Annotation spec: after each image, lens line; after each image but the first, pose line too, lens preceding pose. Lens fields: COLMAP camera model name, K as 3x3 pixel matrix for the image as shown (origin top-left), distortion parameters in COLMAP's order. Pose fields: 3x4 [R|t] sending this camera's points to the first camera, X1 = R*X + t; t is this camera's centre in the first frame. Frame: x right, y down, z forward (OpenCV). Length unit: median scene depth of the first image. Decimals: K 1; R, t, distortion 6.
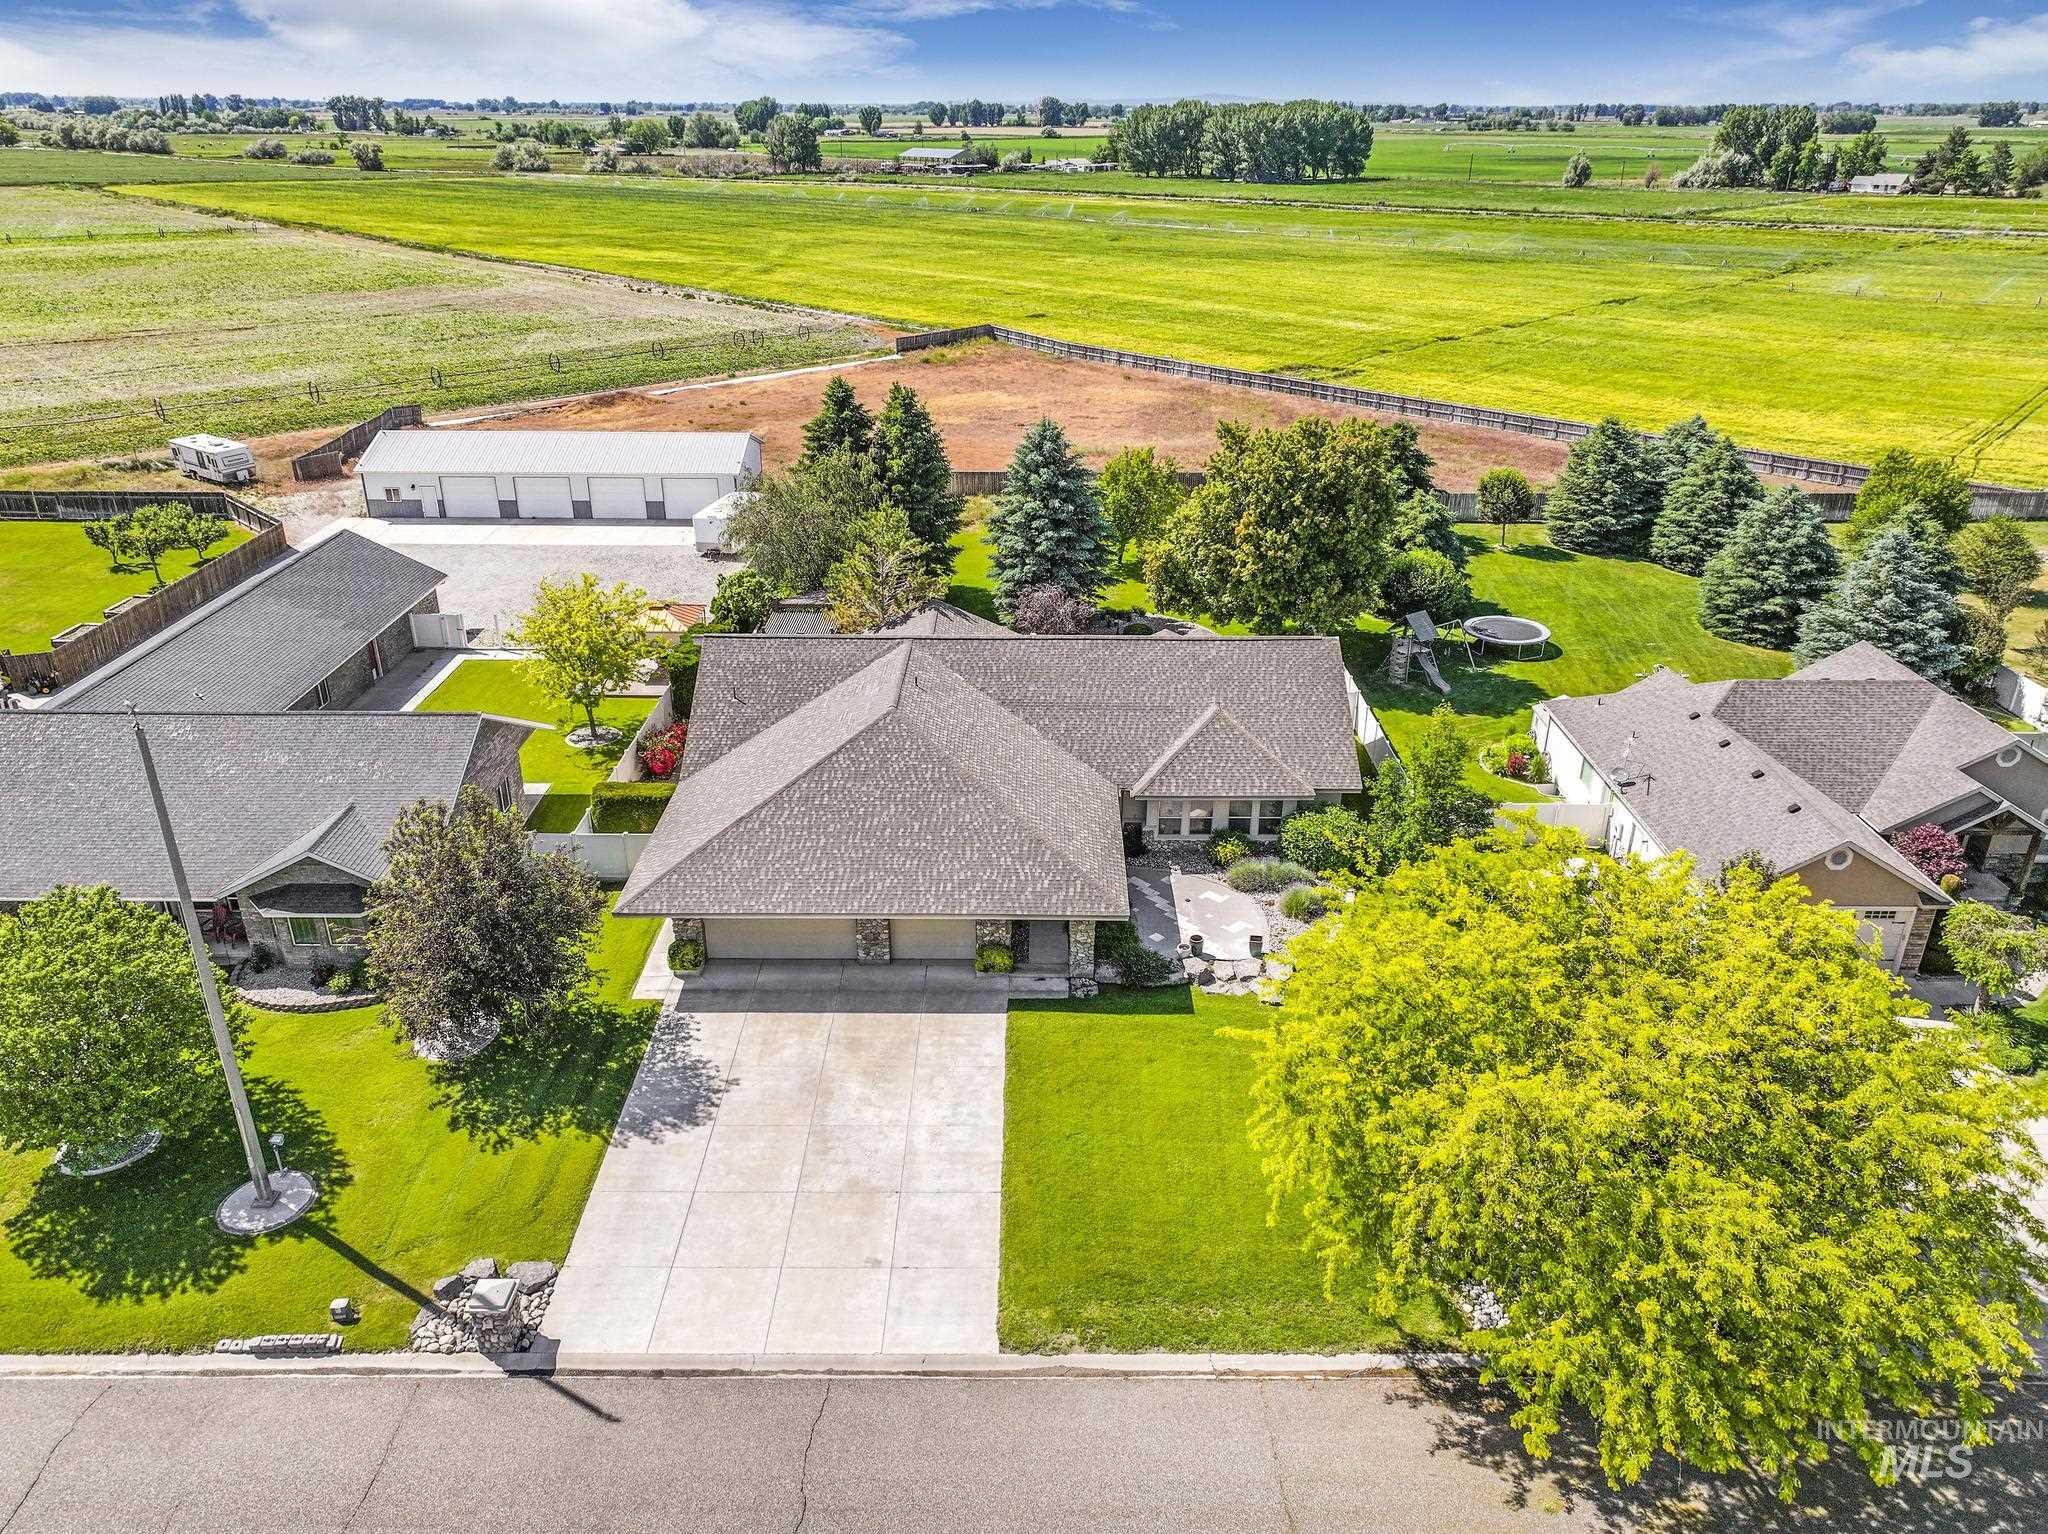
lens RADIAL K [[1465.6, 0, 1030.7], [0, 1465.6, 688.9], [0, 0, 1]] dist [-0.001891, 0.009824]
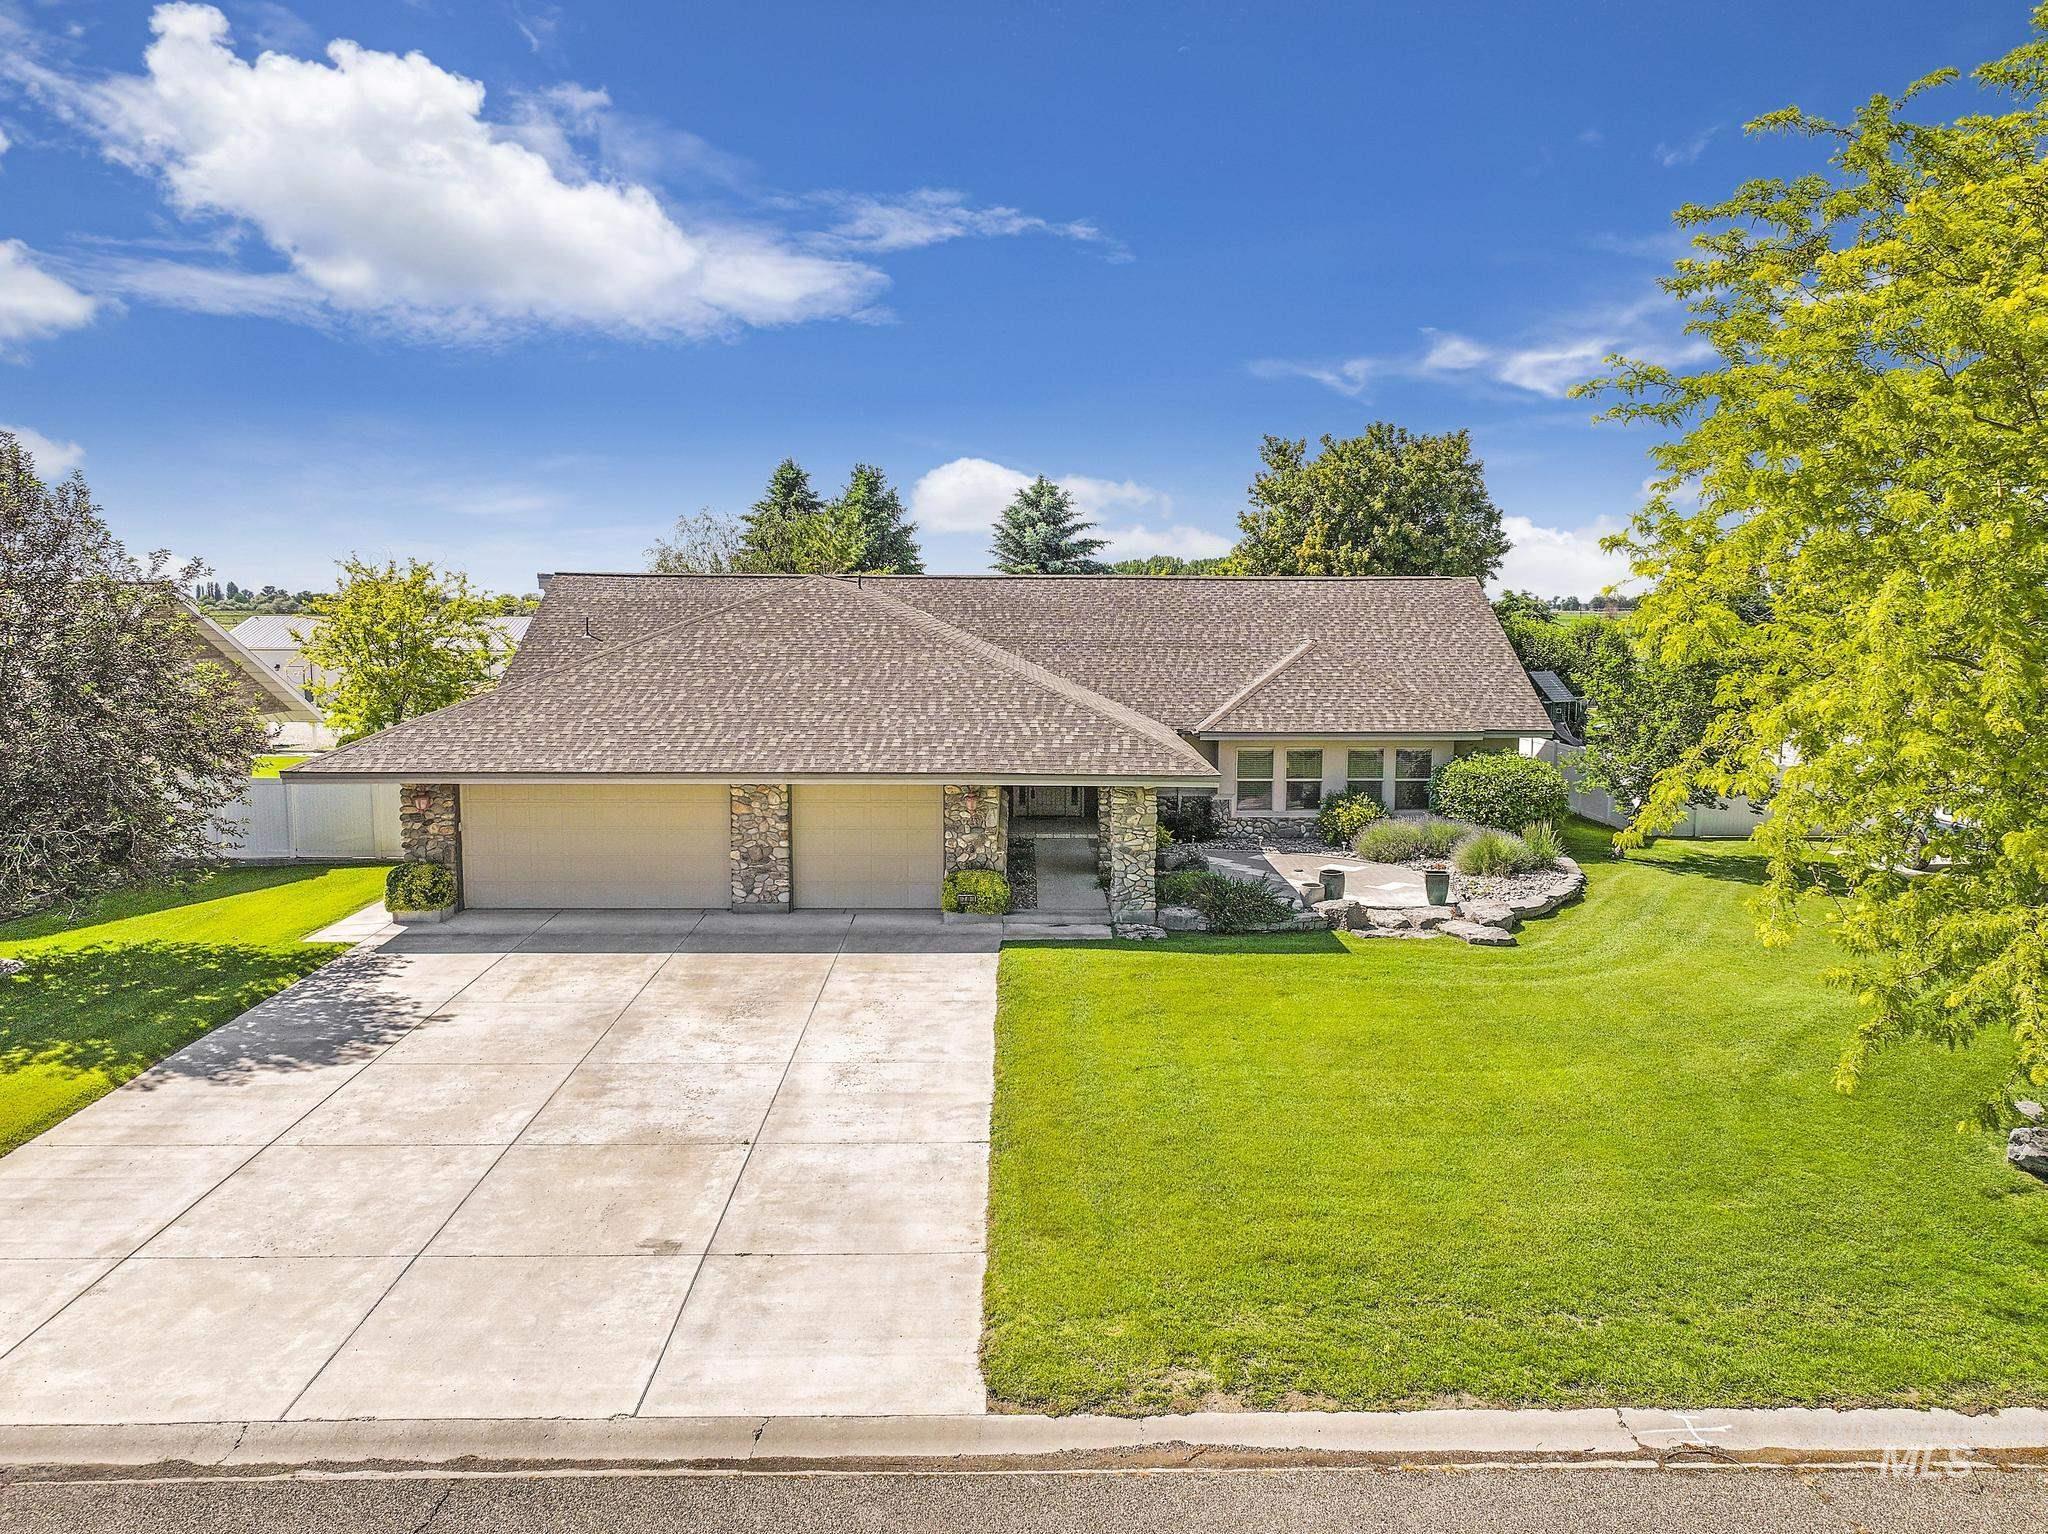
lens RADIAL K [[1465.6, 0, 1030.7], [0, 1465.6, 688.9], [0, 0, 1]] dist [-0.001891, 0.009824]
pose [[0.999917, -0.000618, 0.012876, -0.011132], [0.004574, 0.950872, -0.309552, 0.282632], [-0.012052, 0.309585, 0.950795, 0.445875]]
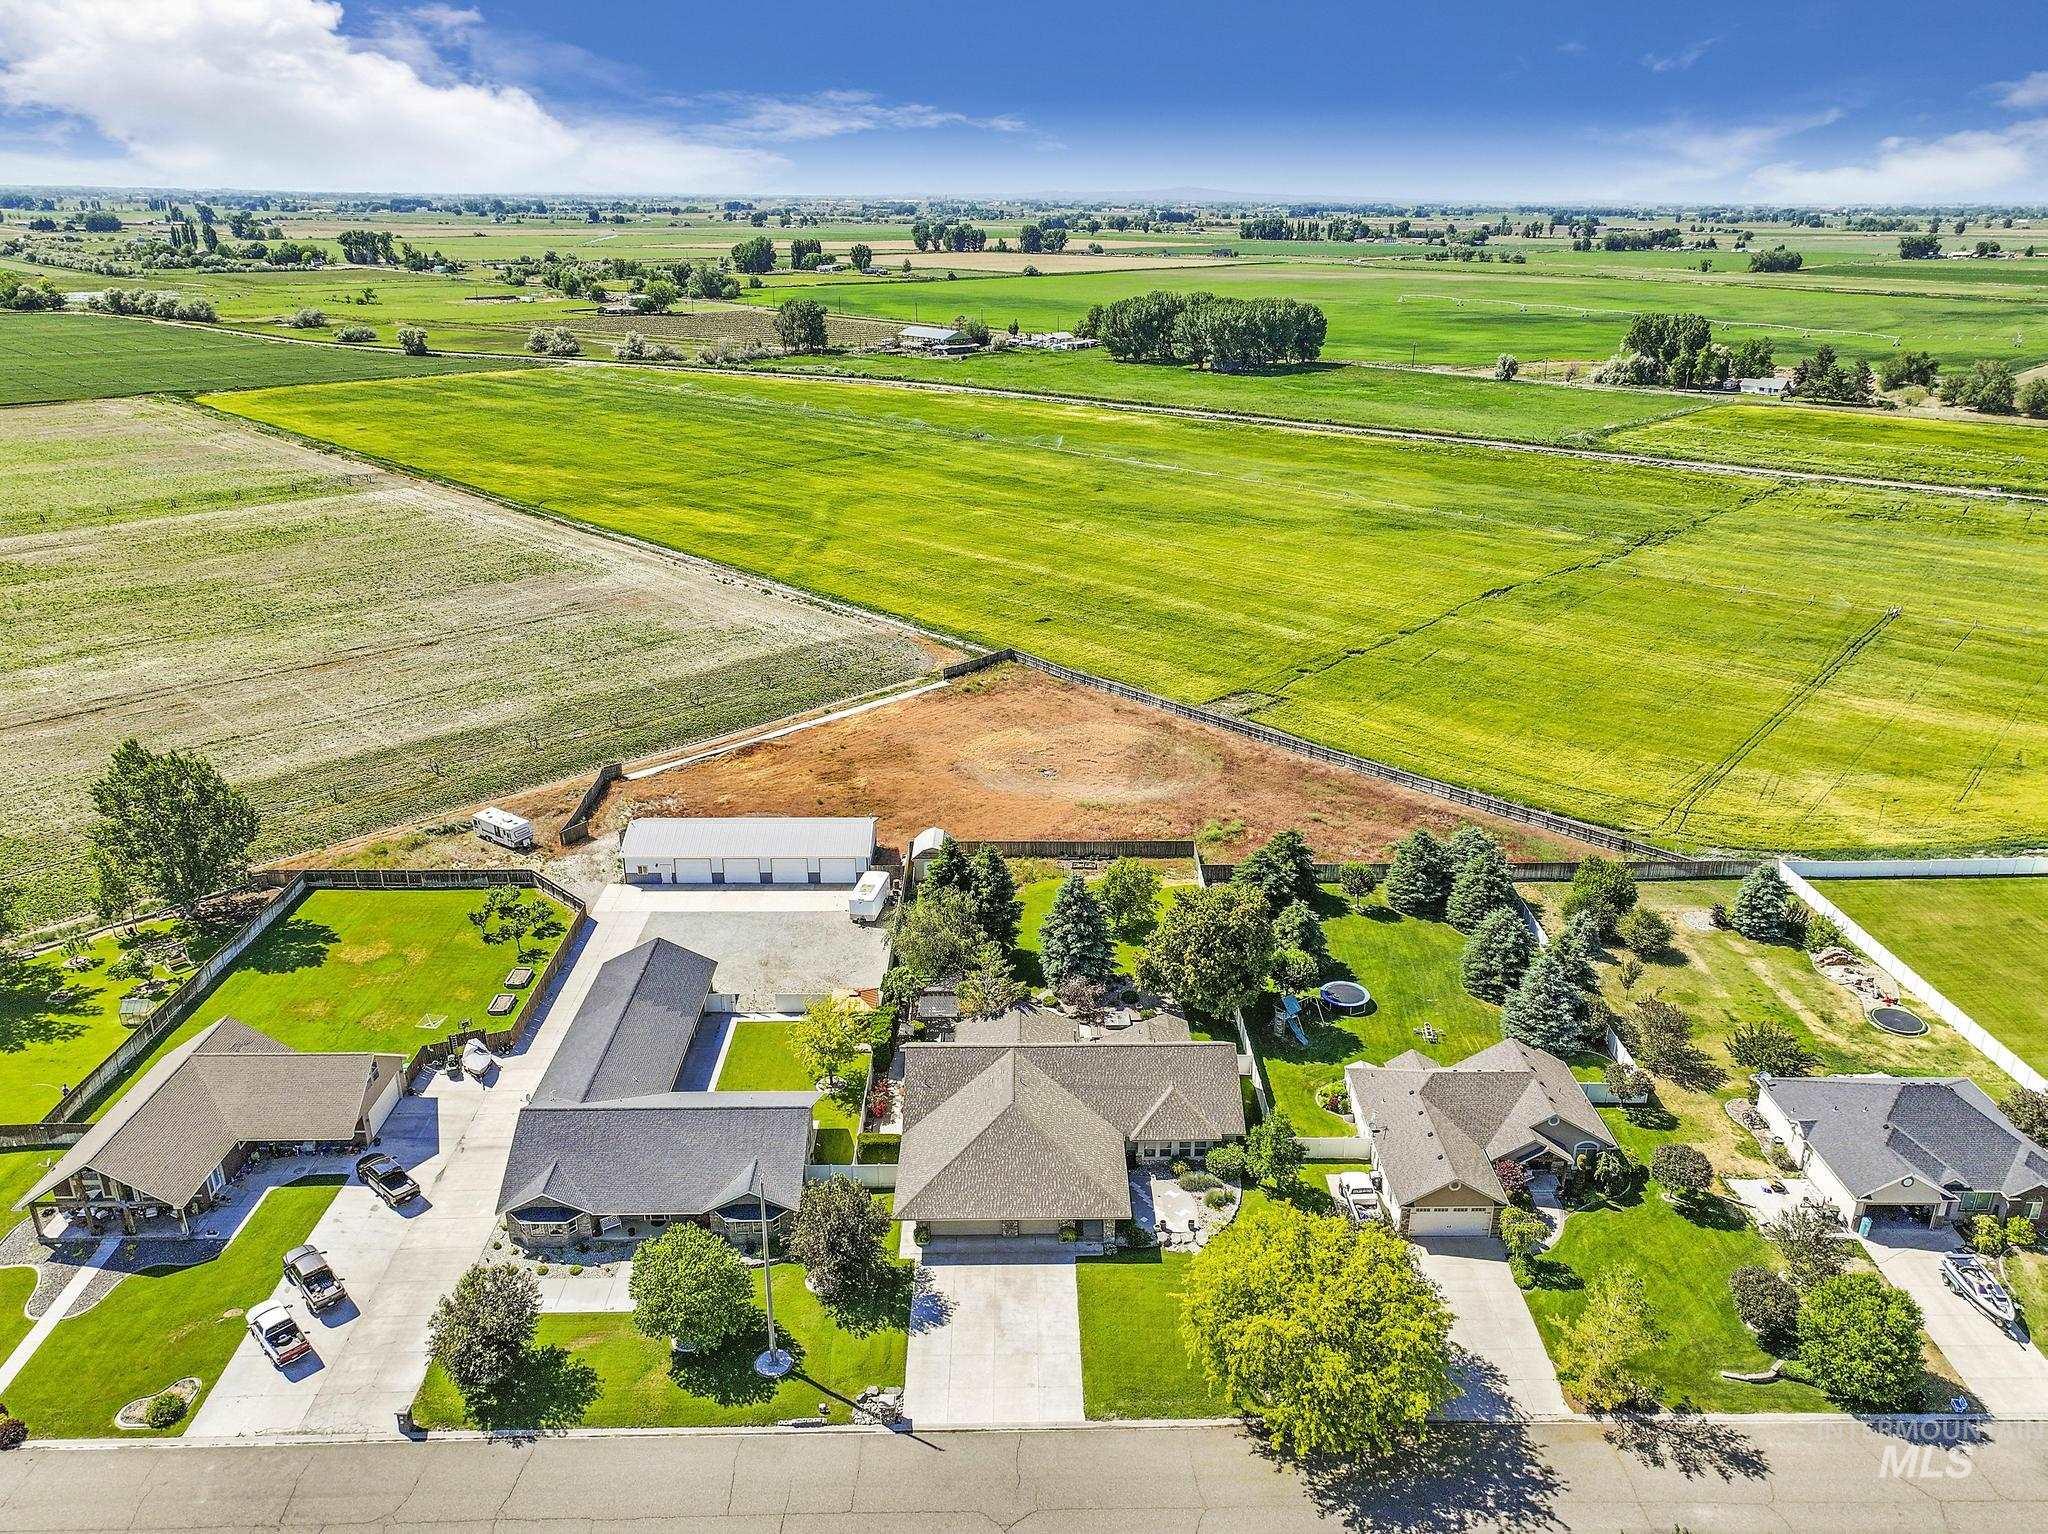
lens RADIAL K [[1438.9, 0, 1034.8], [0, 1438.9, 684.6], [0, 0, 1]] dist [-0.001376, 0.002416]
pose [[0.999849, -0.011914, 0.012653, -0.089280], [0.012799, 0.997300, -0.072317, -0.459054], [-0.011757, 0.072468, 0.997301, -1.130541]]
